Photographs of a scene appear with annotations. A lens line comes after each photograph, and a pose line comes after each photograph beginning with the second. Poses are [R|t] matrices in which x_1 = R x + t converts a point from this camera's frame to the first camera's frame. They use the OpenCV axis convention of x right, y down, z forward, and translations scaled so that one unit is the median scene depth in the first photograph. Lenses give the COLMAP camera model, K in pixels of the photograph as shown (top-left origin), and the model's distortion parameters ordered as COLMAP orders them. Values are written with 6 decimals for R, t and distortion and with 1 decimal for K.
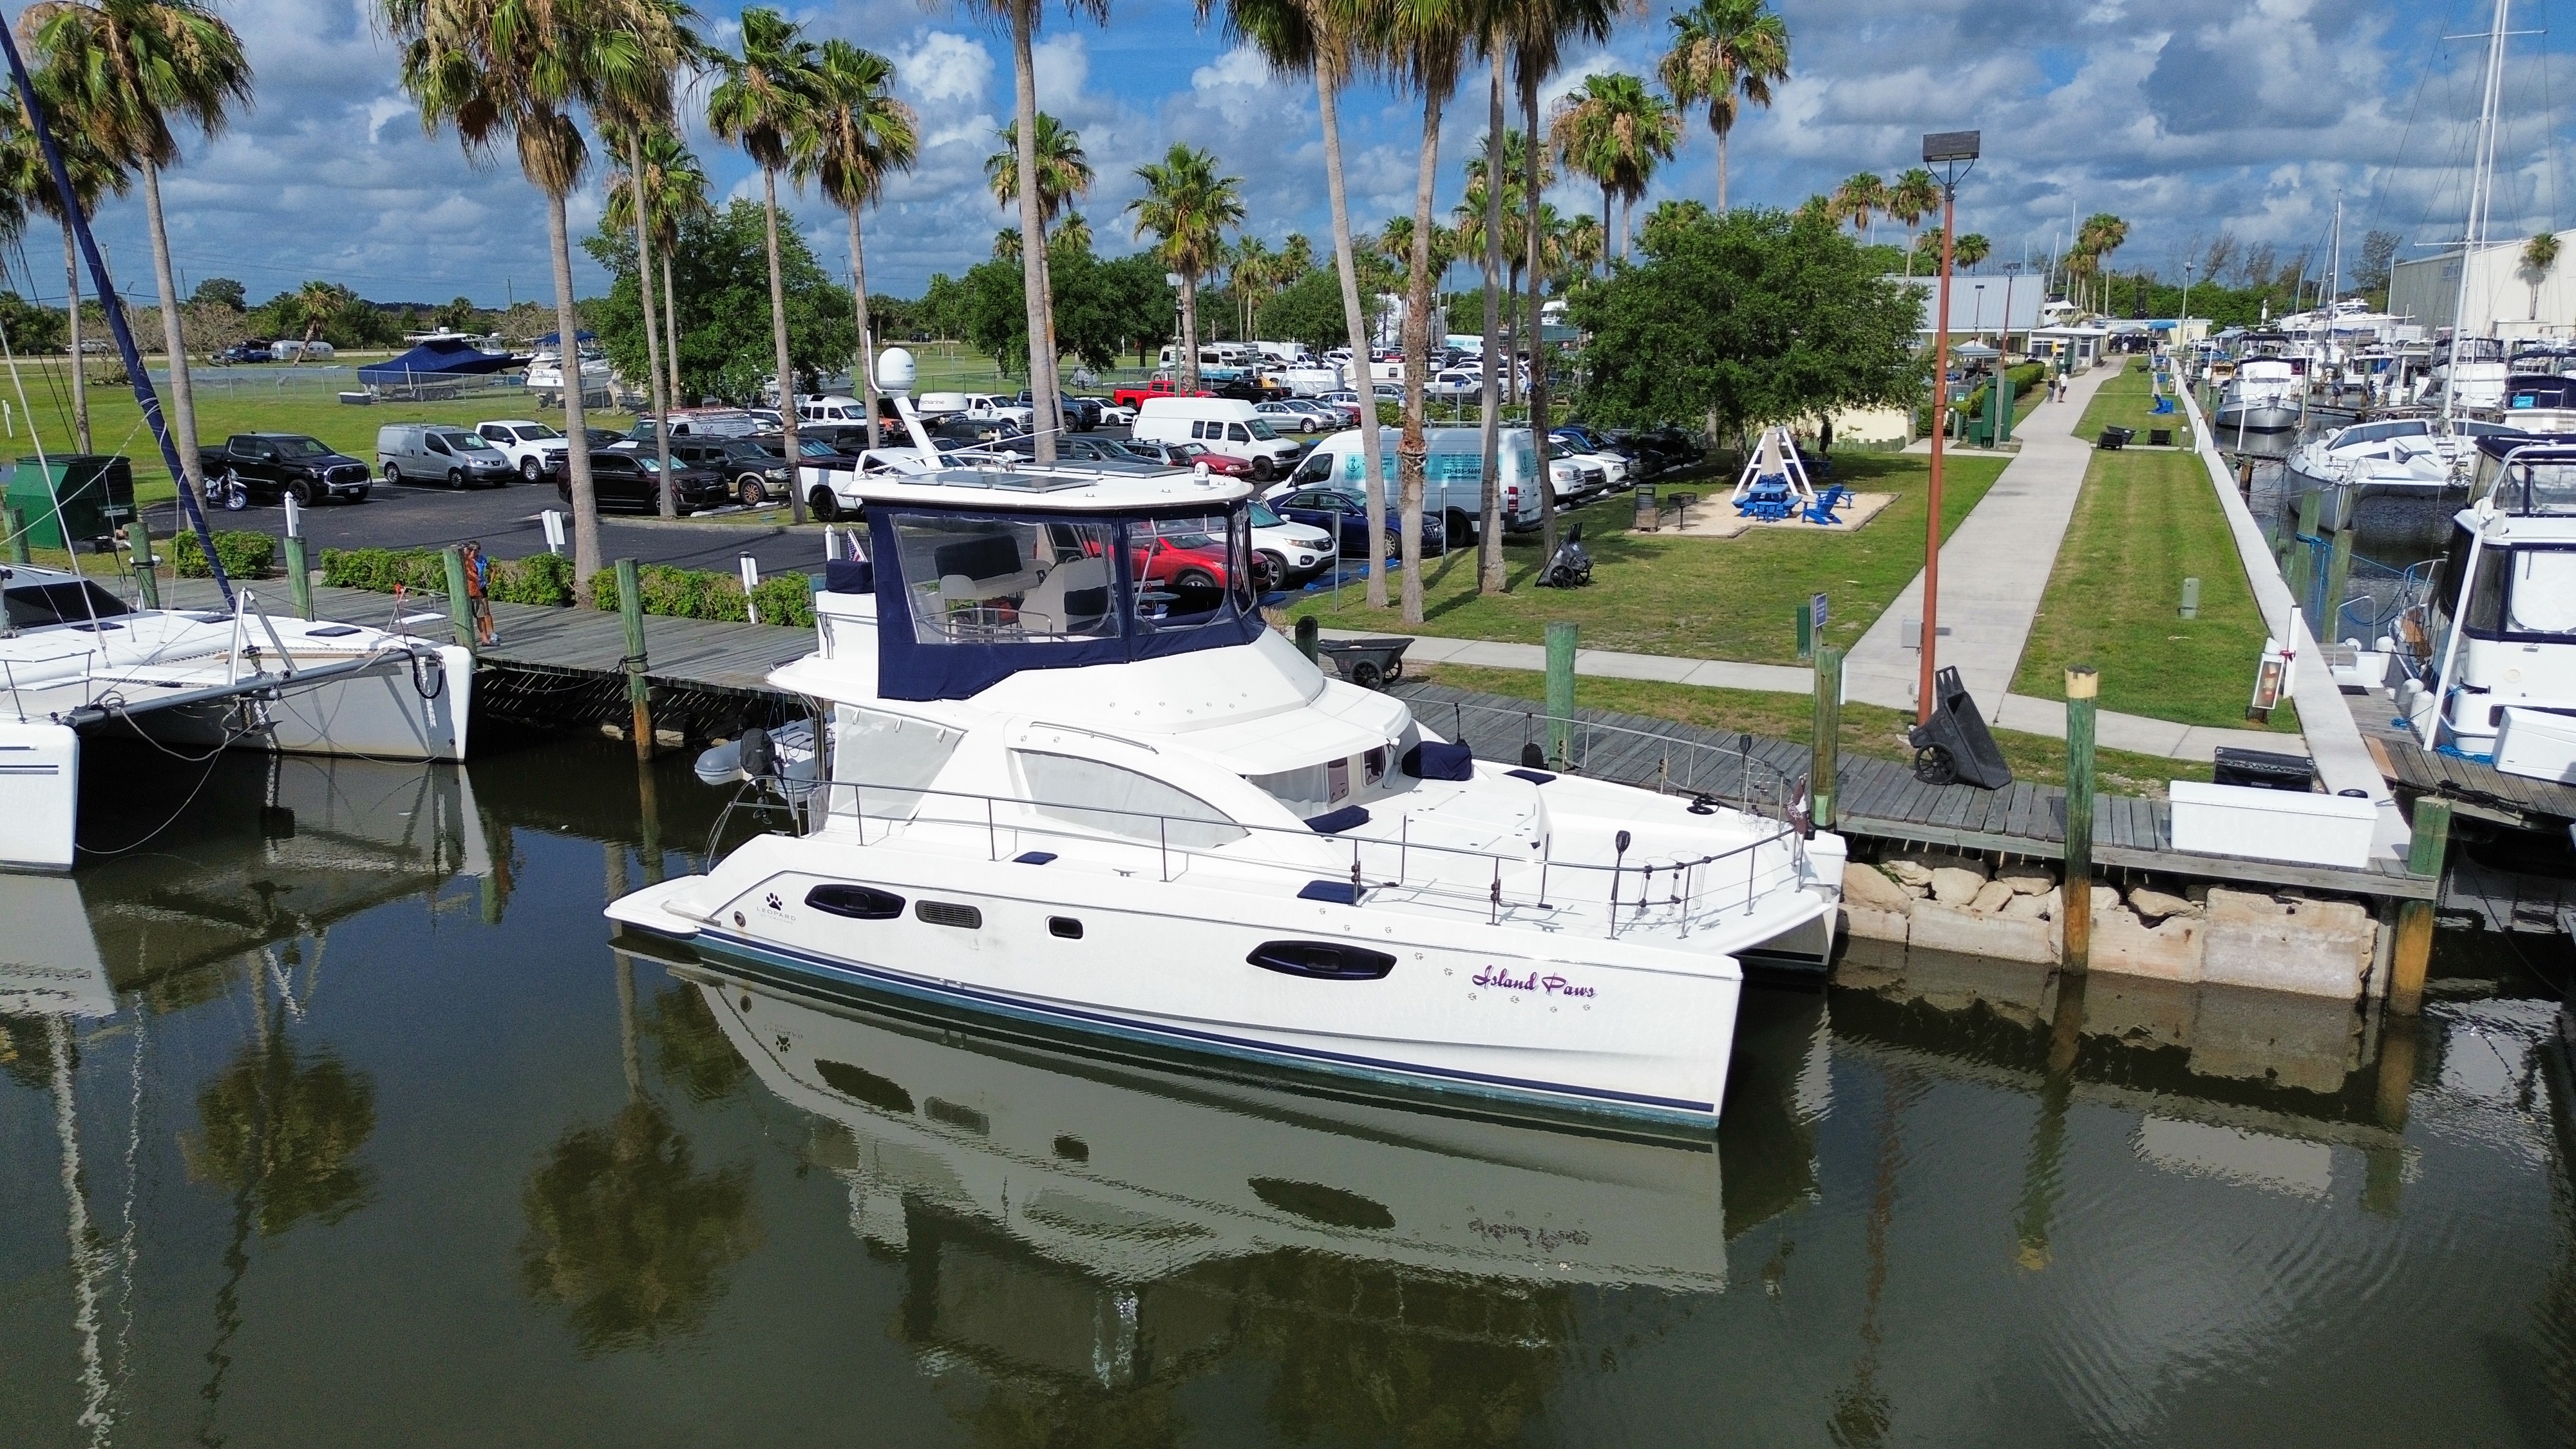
lens RADIAL K [[1786.1, 0, 1366.7], [0, 1786.1, 718.6], [0, 0, 1]] dist [0.185145, -0.365028]
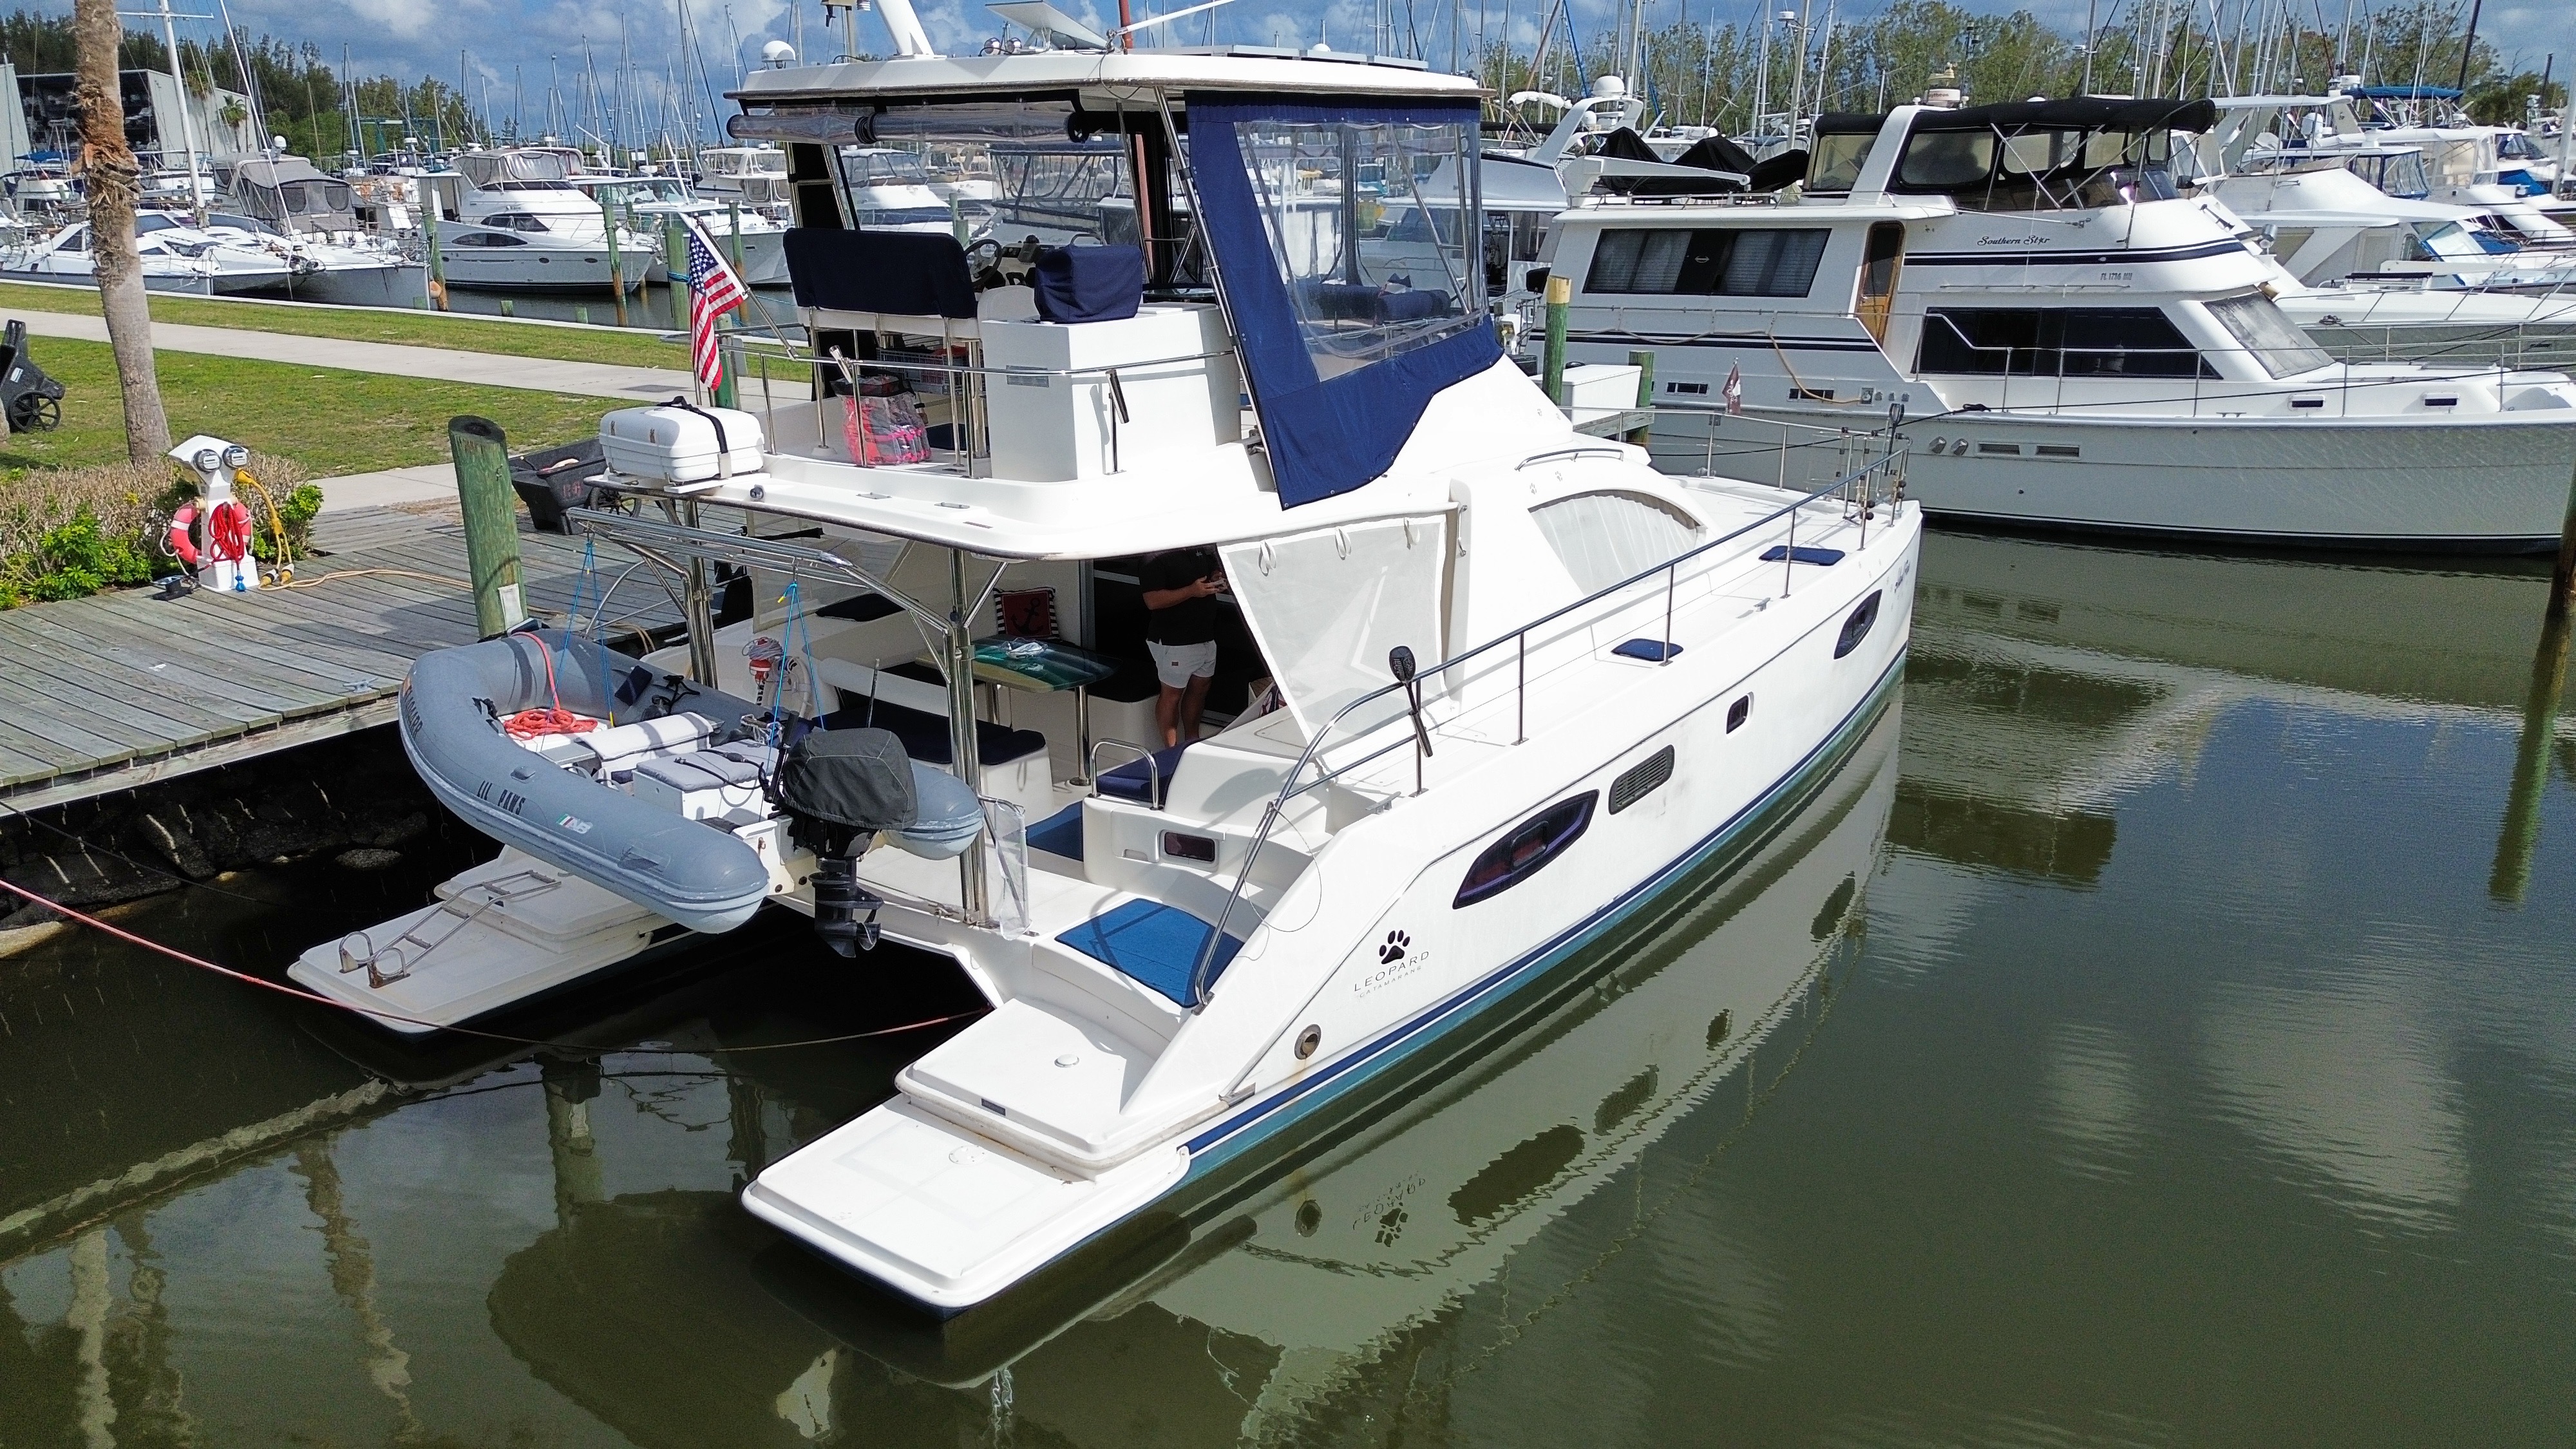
lens RADIAL K [[1811.3, 0, 1282.6], [0, 1811.3, 706.6], [0, 0, 1]] dist [0.043028, 0.003910]
pose [[0.219444, -0.277491, 0.935331, -0.769111], [0.215011, 0.948883, 0.231066, -0.077152], [-0.951638, 0.150401, 0.267890, 0.885708]]
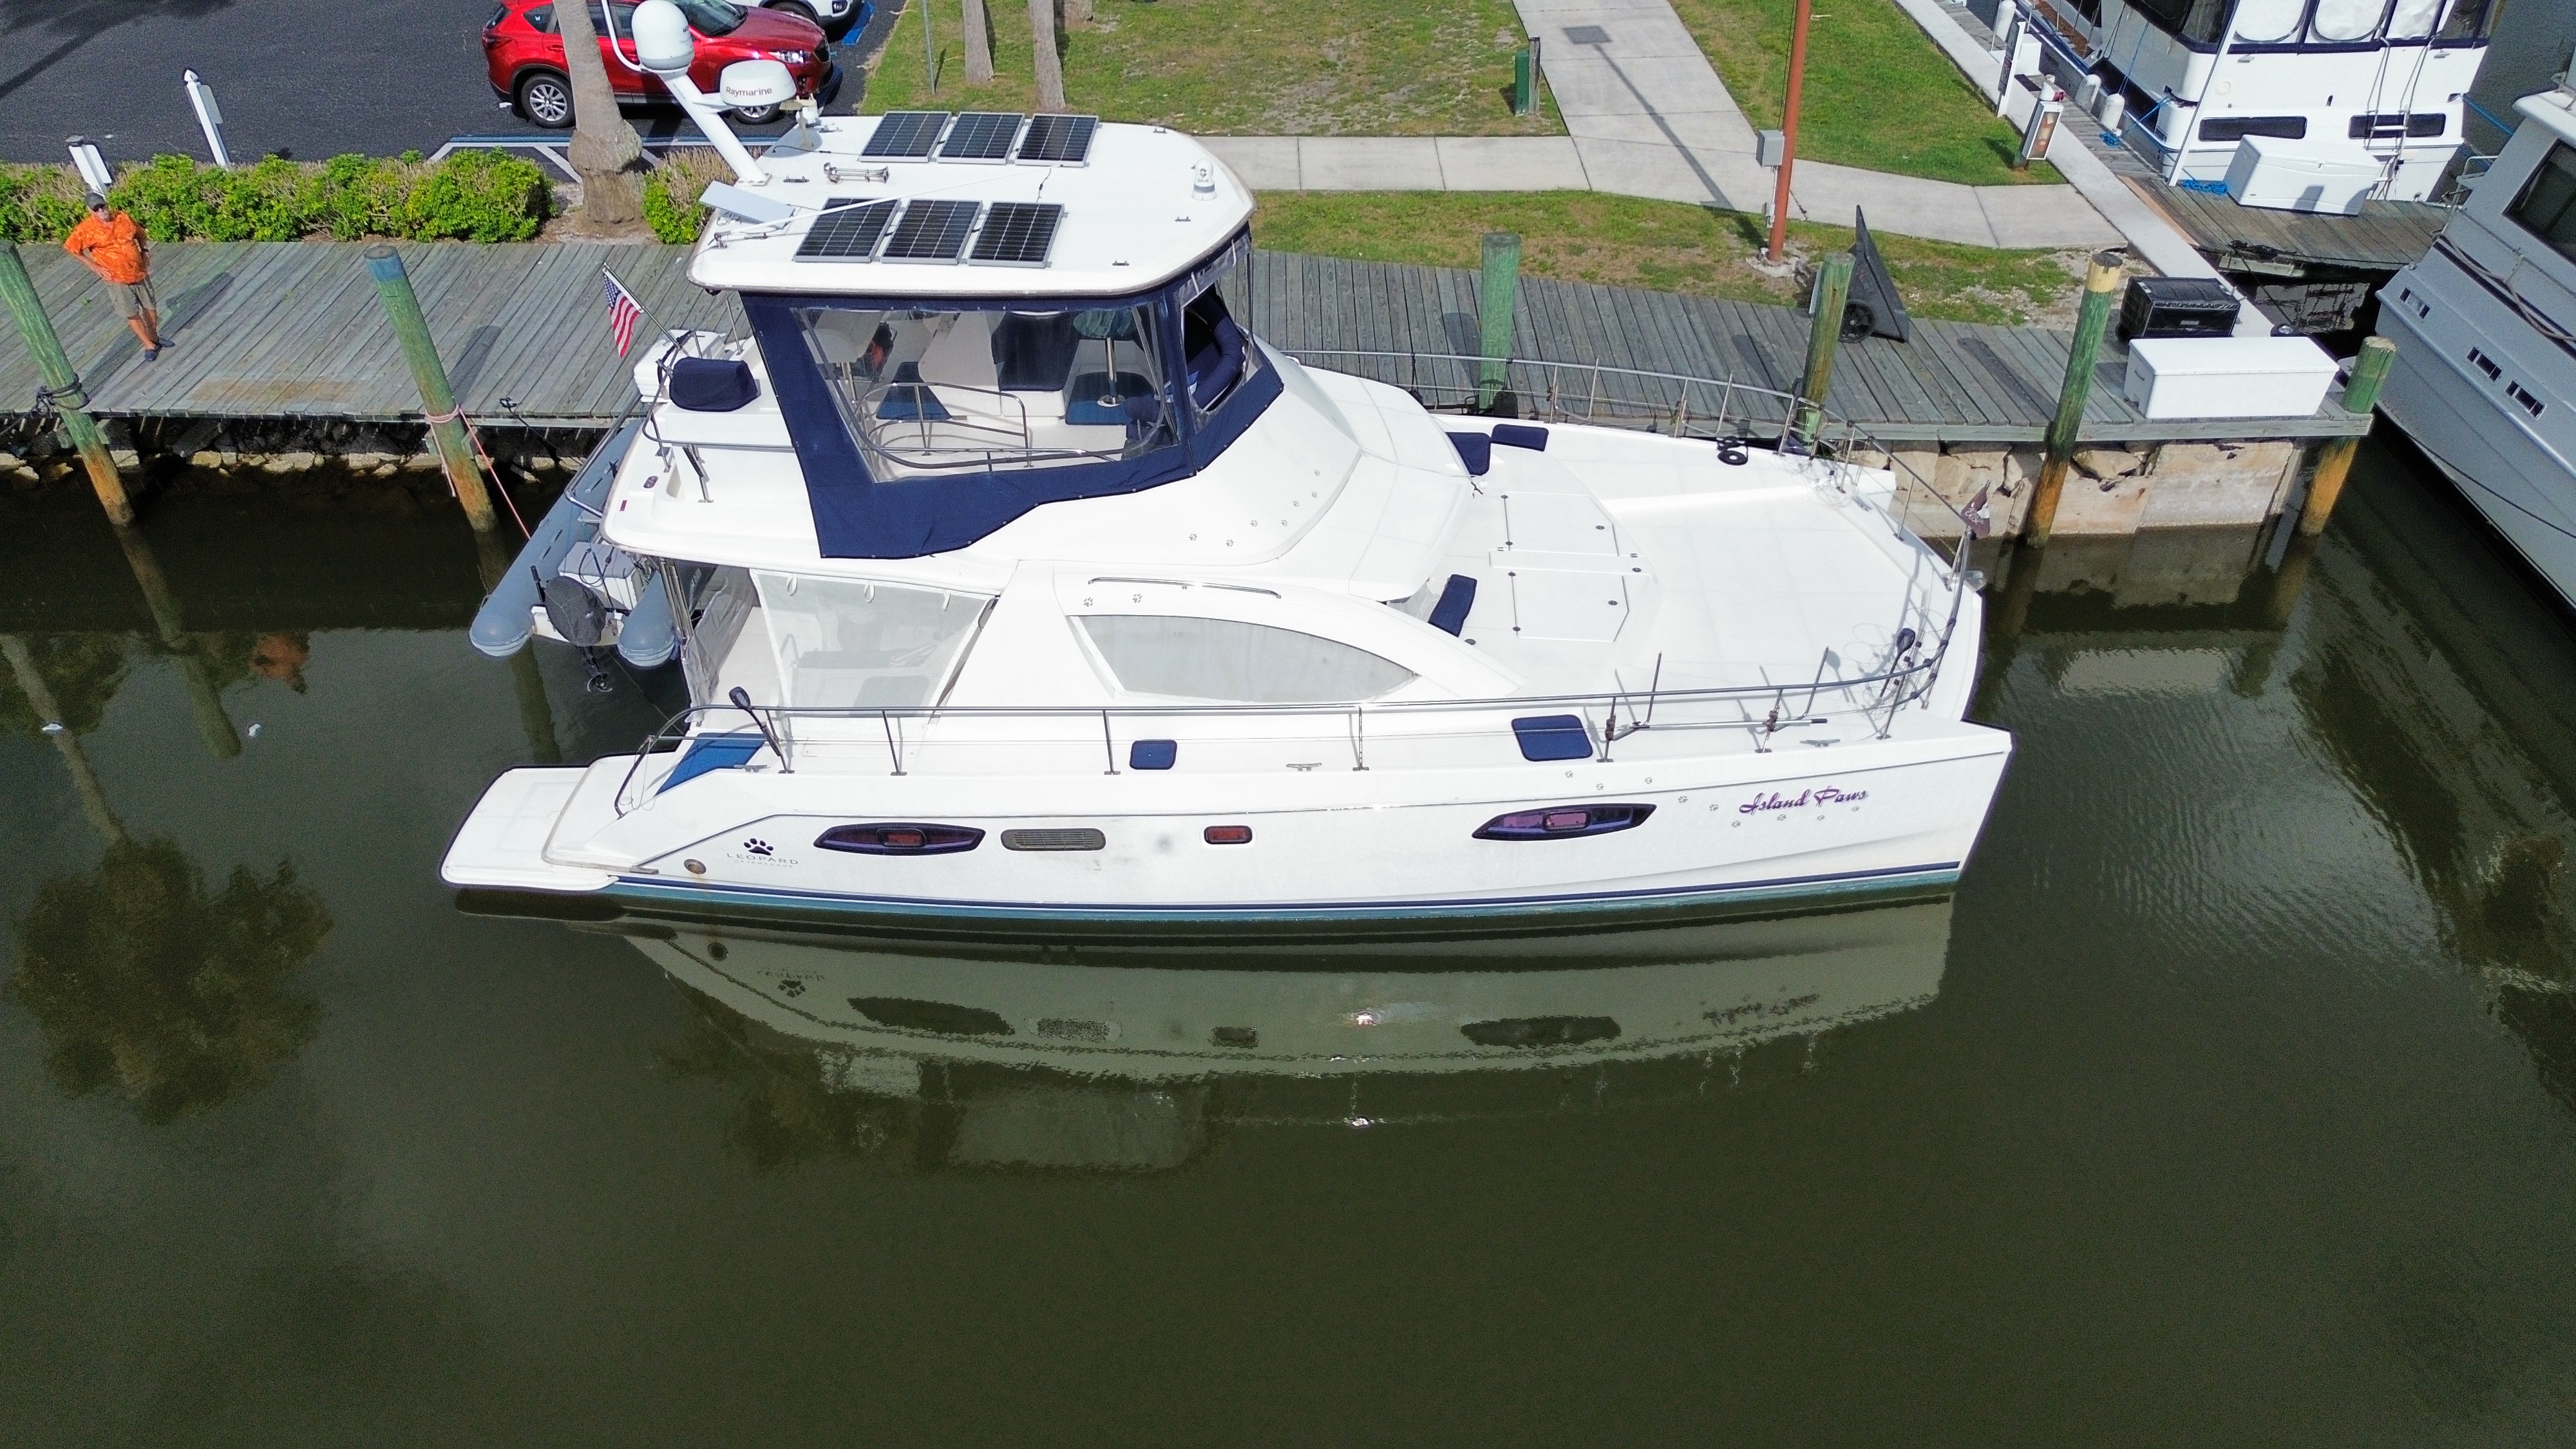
lens RADIAL K [[1790.6, 0, 1288.0], [0, 1790.6, 724.5], [0, 0, 1]] dist [0.042018, -0.004281]
pose [[0.906322, -0.256016, 0.336208, -0.365020], [0.088730, 0.893148, 0.440924, -0.258076], [-0.413167, -0.369788, 0.832196, 0.298126]]
